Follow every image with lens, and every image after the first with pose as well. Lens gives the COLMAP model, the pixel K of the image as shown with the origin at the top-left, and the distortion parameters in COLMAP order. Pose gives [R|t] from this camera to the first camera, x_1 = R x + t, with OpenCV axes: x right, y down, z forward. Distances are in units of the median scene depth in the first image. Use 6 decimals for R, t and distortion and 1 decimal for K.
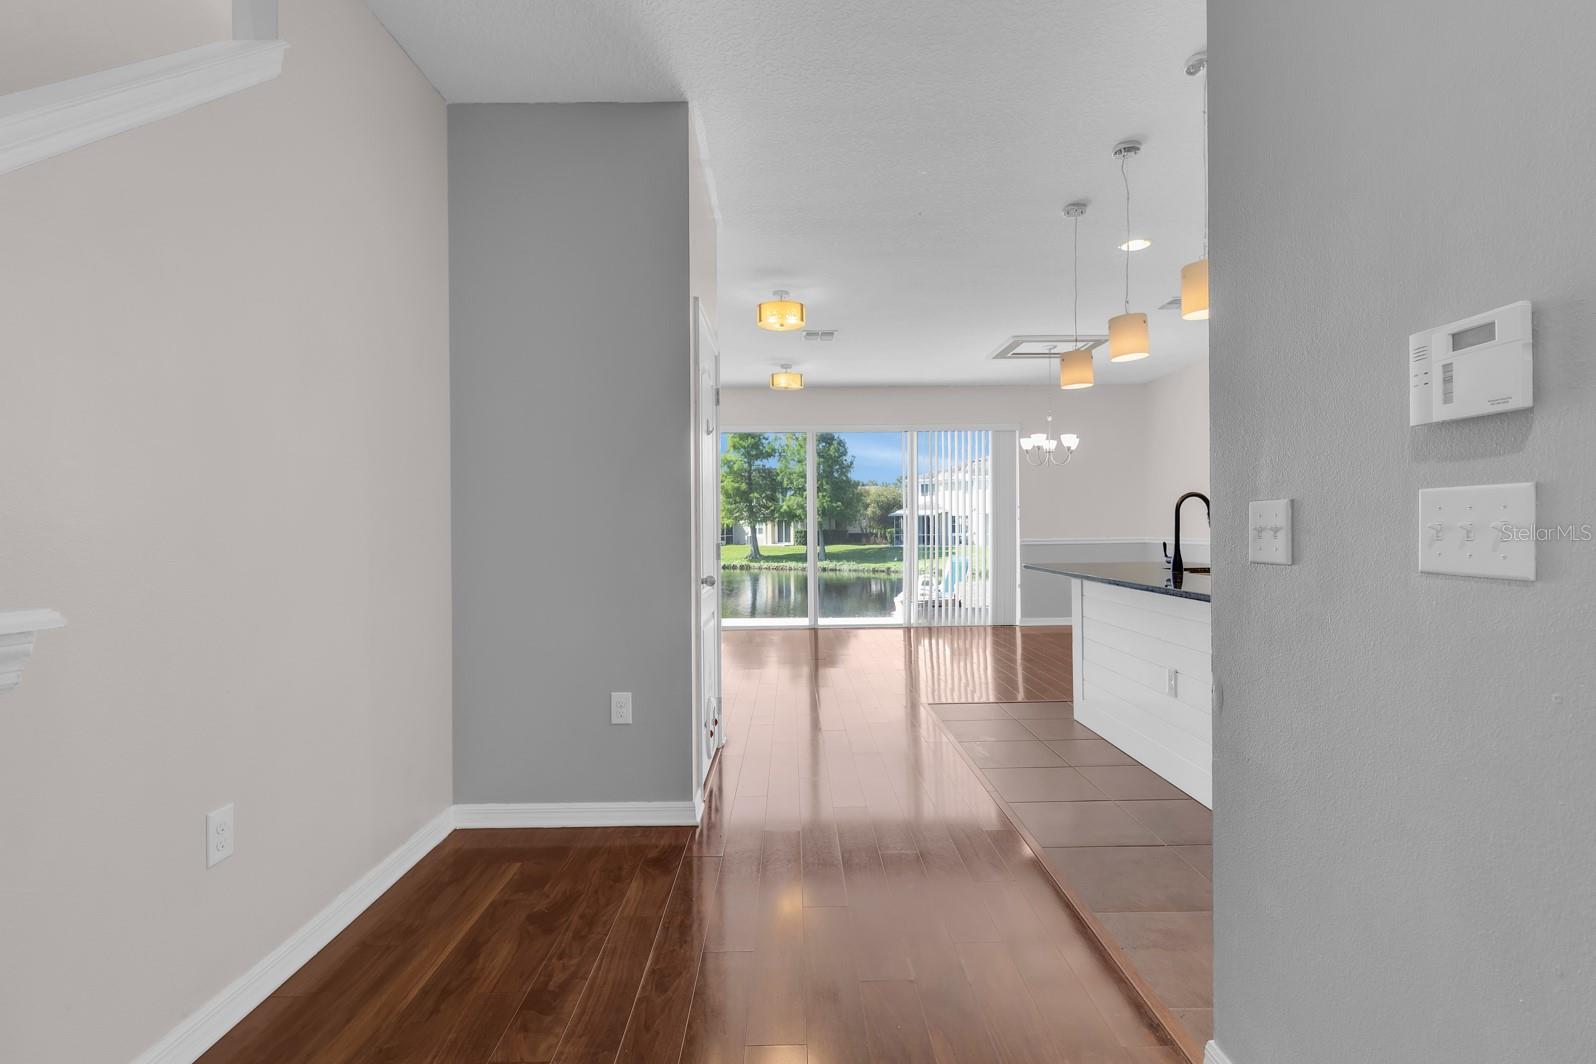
lens RADIAL K [[758.9, 0, 812.5], [0, 758.9, 530.6], [0, 0, 1]] dist [-0.002218, -0.000312]
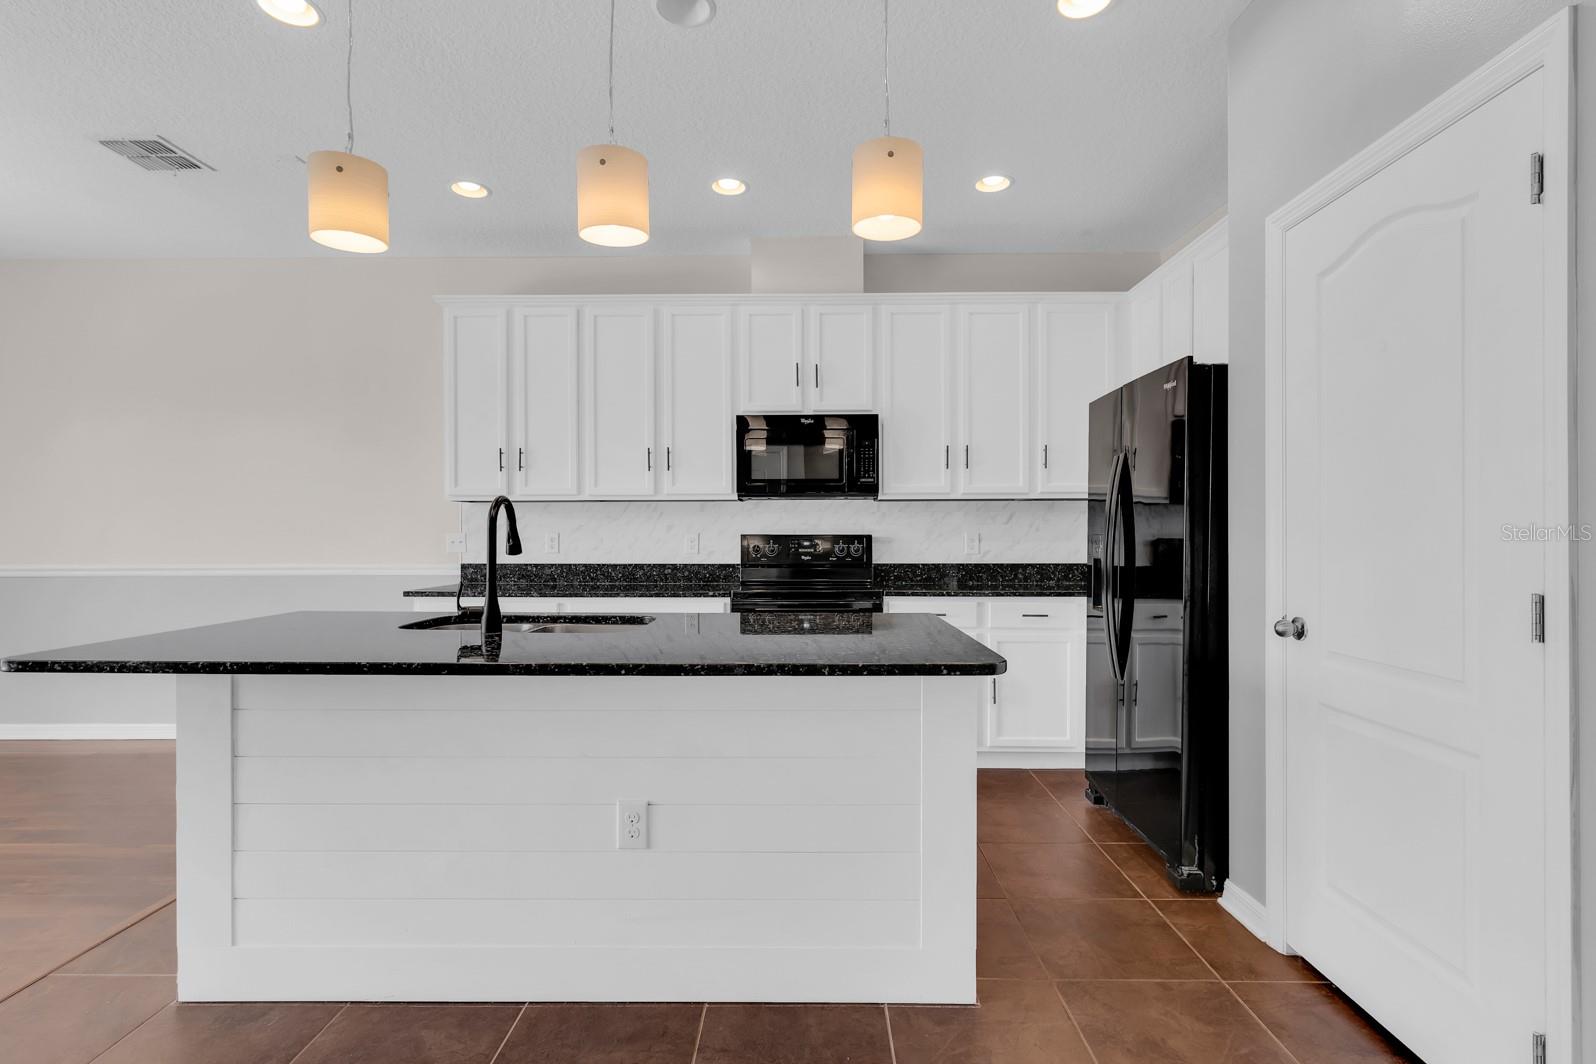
lens RADIAL K [[749.8, 0, 804.1], [0, 749.8, 535.8], [0, 0, 1]] dist [-0.002134, -0.000227]
pose [[0.030192, 0.008768, 0.999506, -0.032918], [0.002134, 0.999959, -0.008836, -0.005010], [-0.999542, 0.002400, 0.030172, 0.299955]]
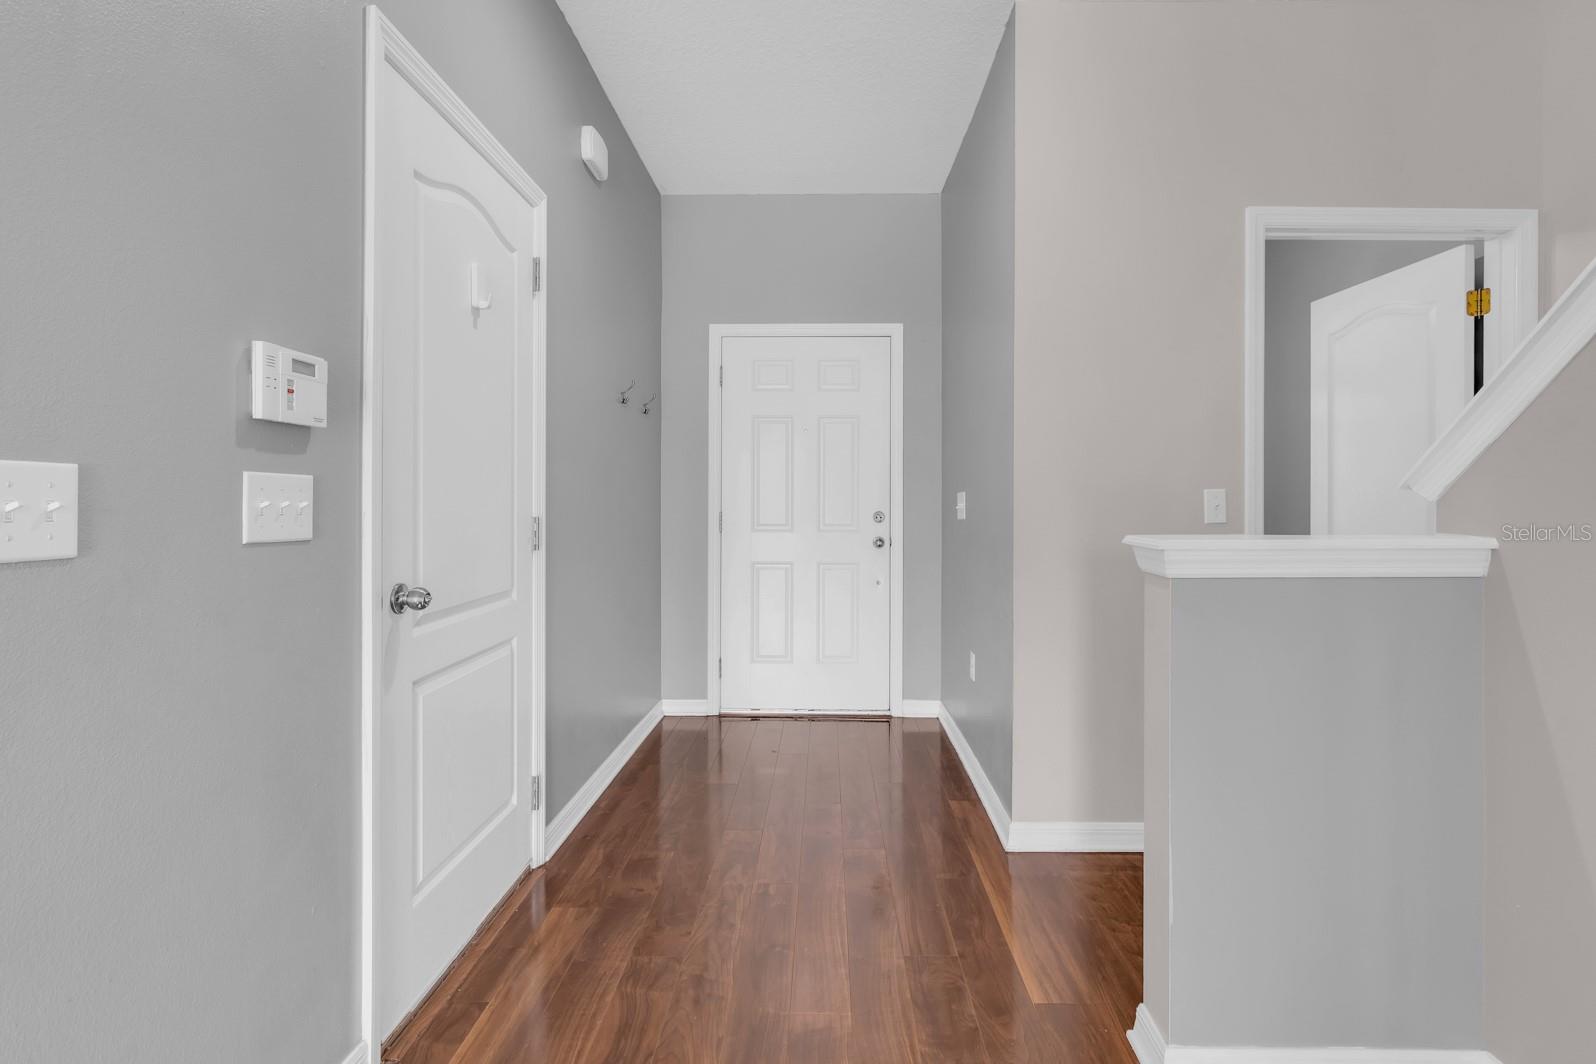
lens RADIAL K [[761.4, 0, 797.8], [0, 761.4, 509.9], [0, 0, 1]] dist [0.001001, -0.000020]
pose [[-0.998578, 0.008993, 0.052554, -0.009887], [0.009241, 0.999947, 0.004476, 0.000599], [-0.052511, 0.004956, -0.998608, 0.228253]]
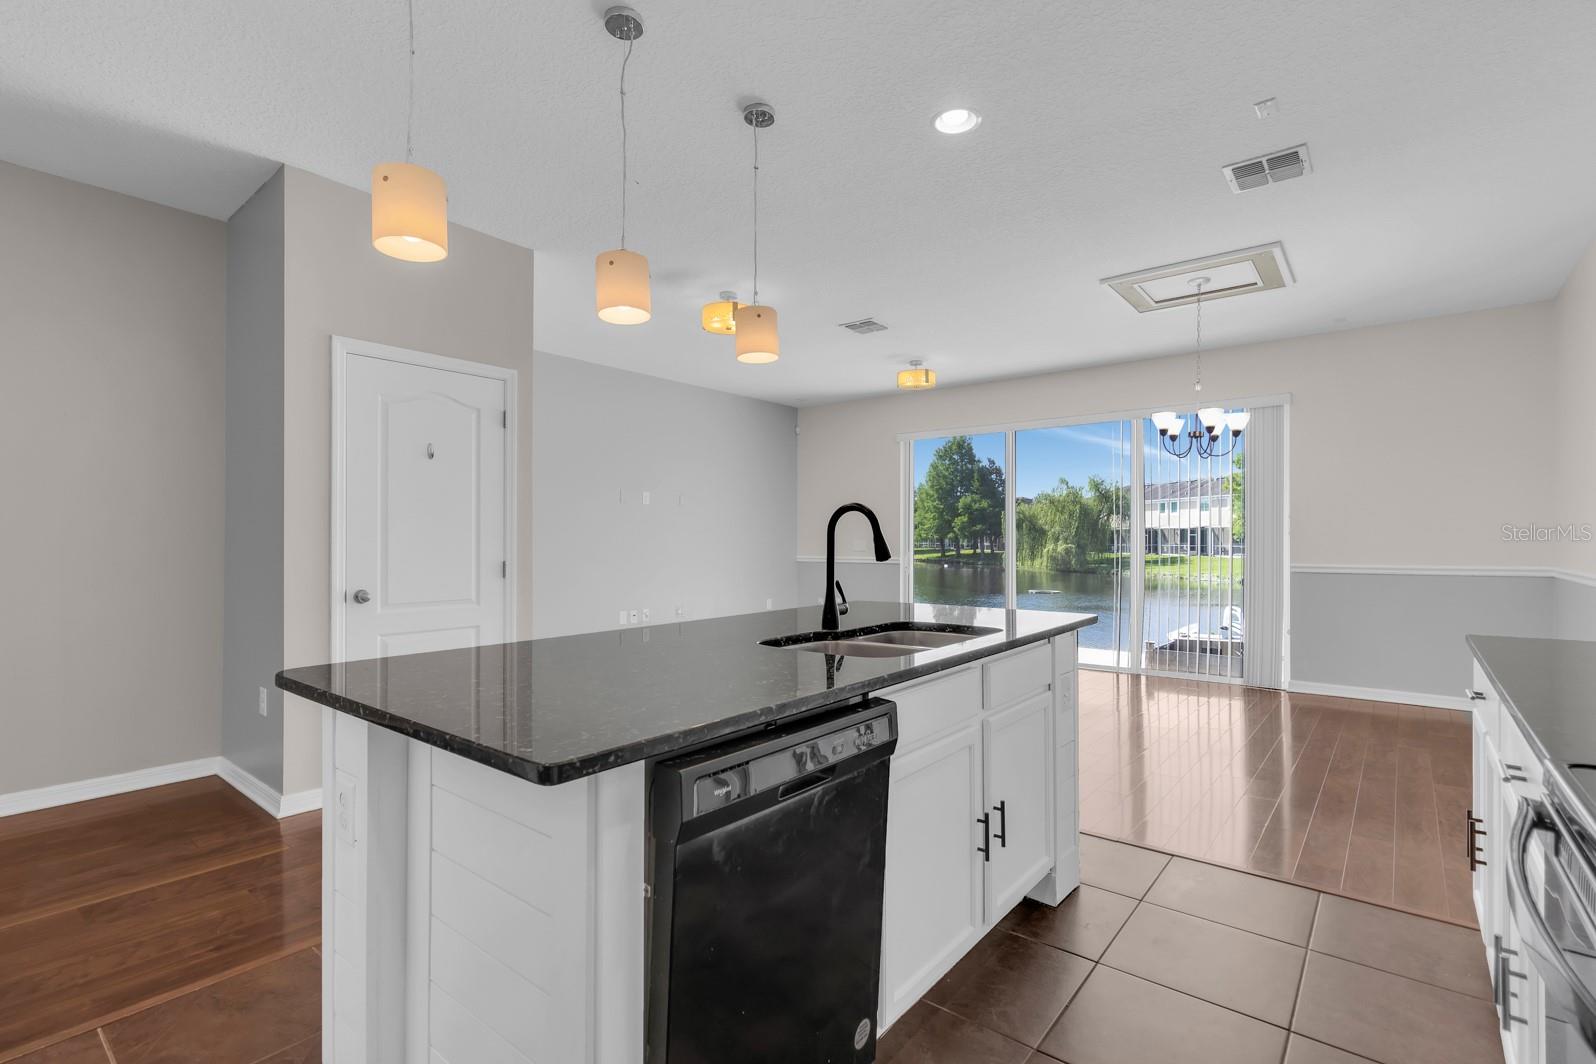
lens RADIAL K [[745.1, 0, 800.1], [0, 745.1, 523.3], [0, 0, 1]] dist [-0.003869, 0.000331]
pose [[0.765408, -0.005847, -0.643519, 0.346285], [-0.006943, 0.999826, -0.017343, -0.009001], [0.643508, 0.017742, 0.765234, 0.198828]]
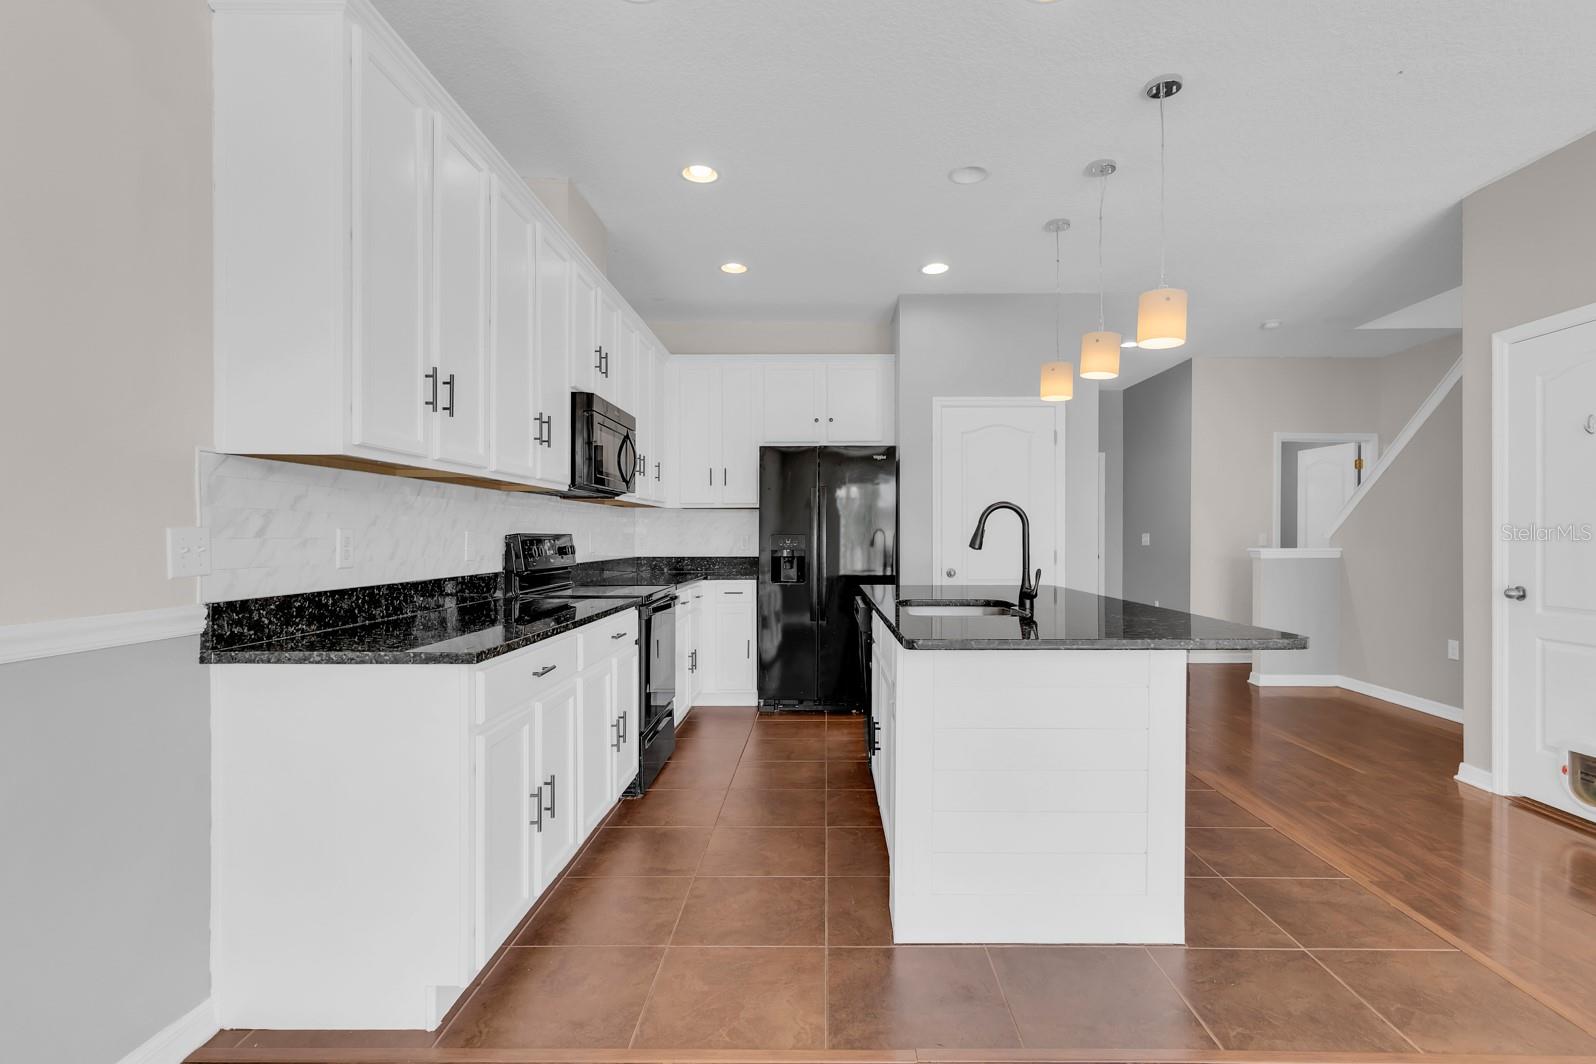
lens RADIAL K [[758.9, 0, 812.5], [0, 758.9, 530.6], [0, 0, 1]] dist [-0.002218, -0.000312]
pose [[-0.999108, 0.011695, 0.040586, 0.269166], [0.011493, 0.999920, -0.005218, -0.007810], [-0.040644, -0.004747, -0.999162, 0.712731]]
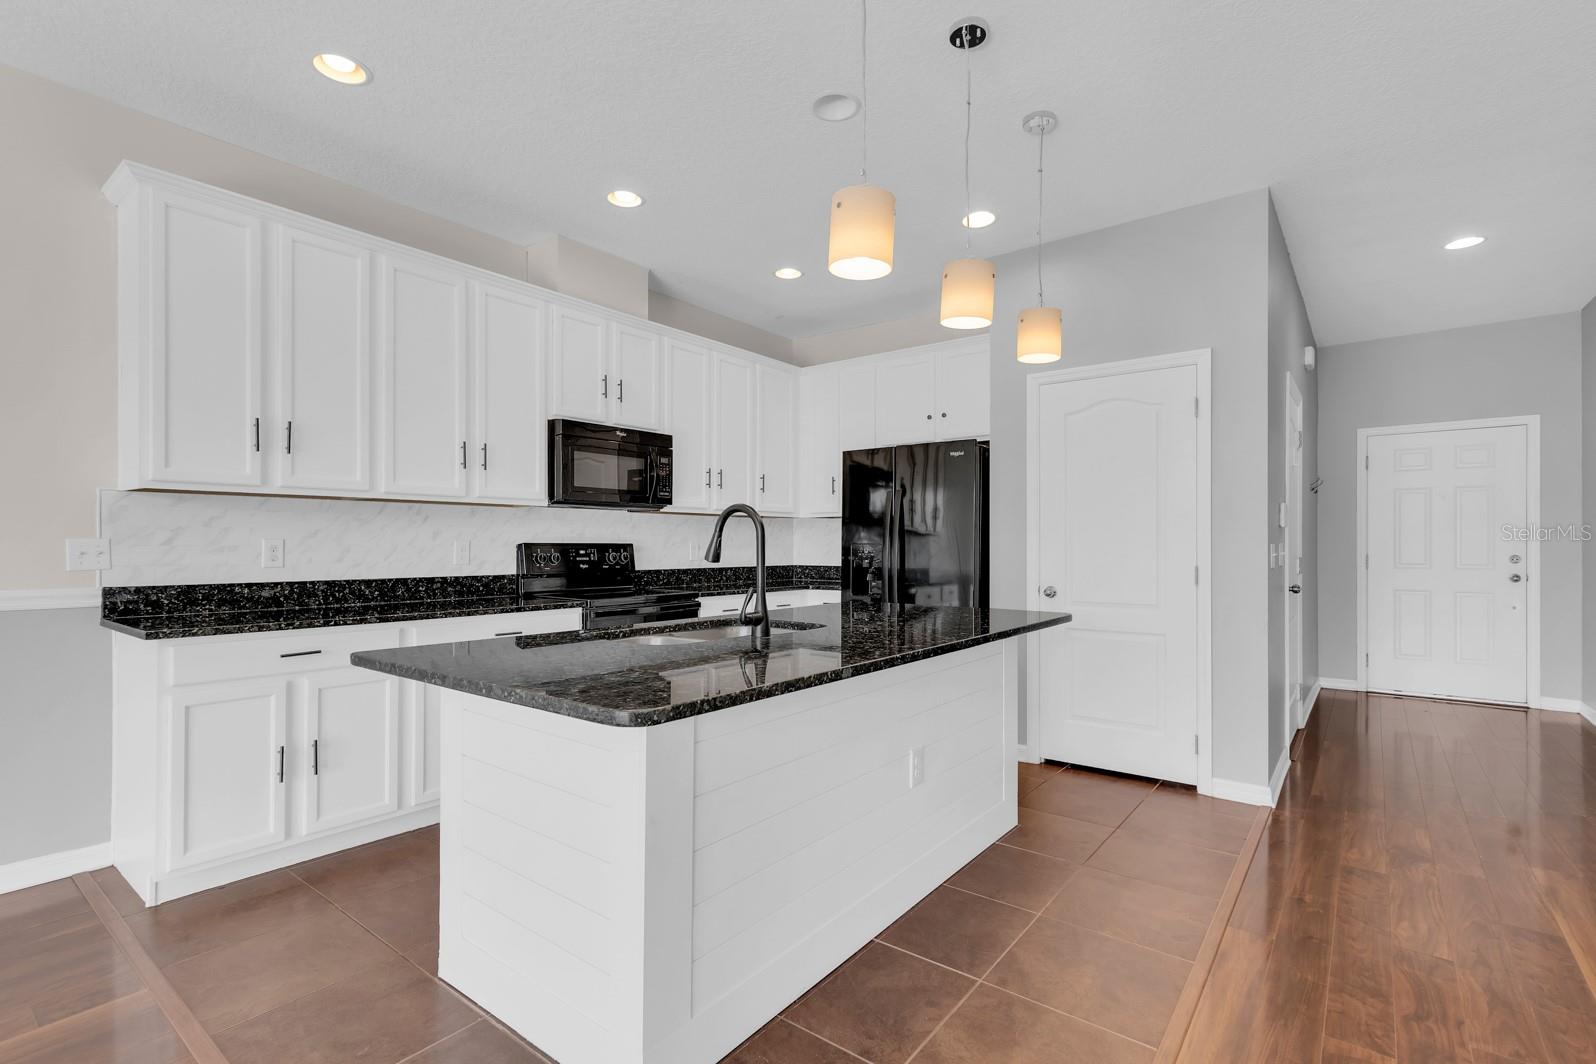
lens RADIAL K [[729.7, 0, 798.1], [0, 729.7, 543.6], [0, 0, 1]] dist [-0.002434, -0.000048]
pose [[-0.773743, 0.010639, 0.633411, 0.038970], [0.007744, 0.999943, -0.007337, -0.005169], [-0.633453, -0.000772, -0.773781, 0.576314]]
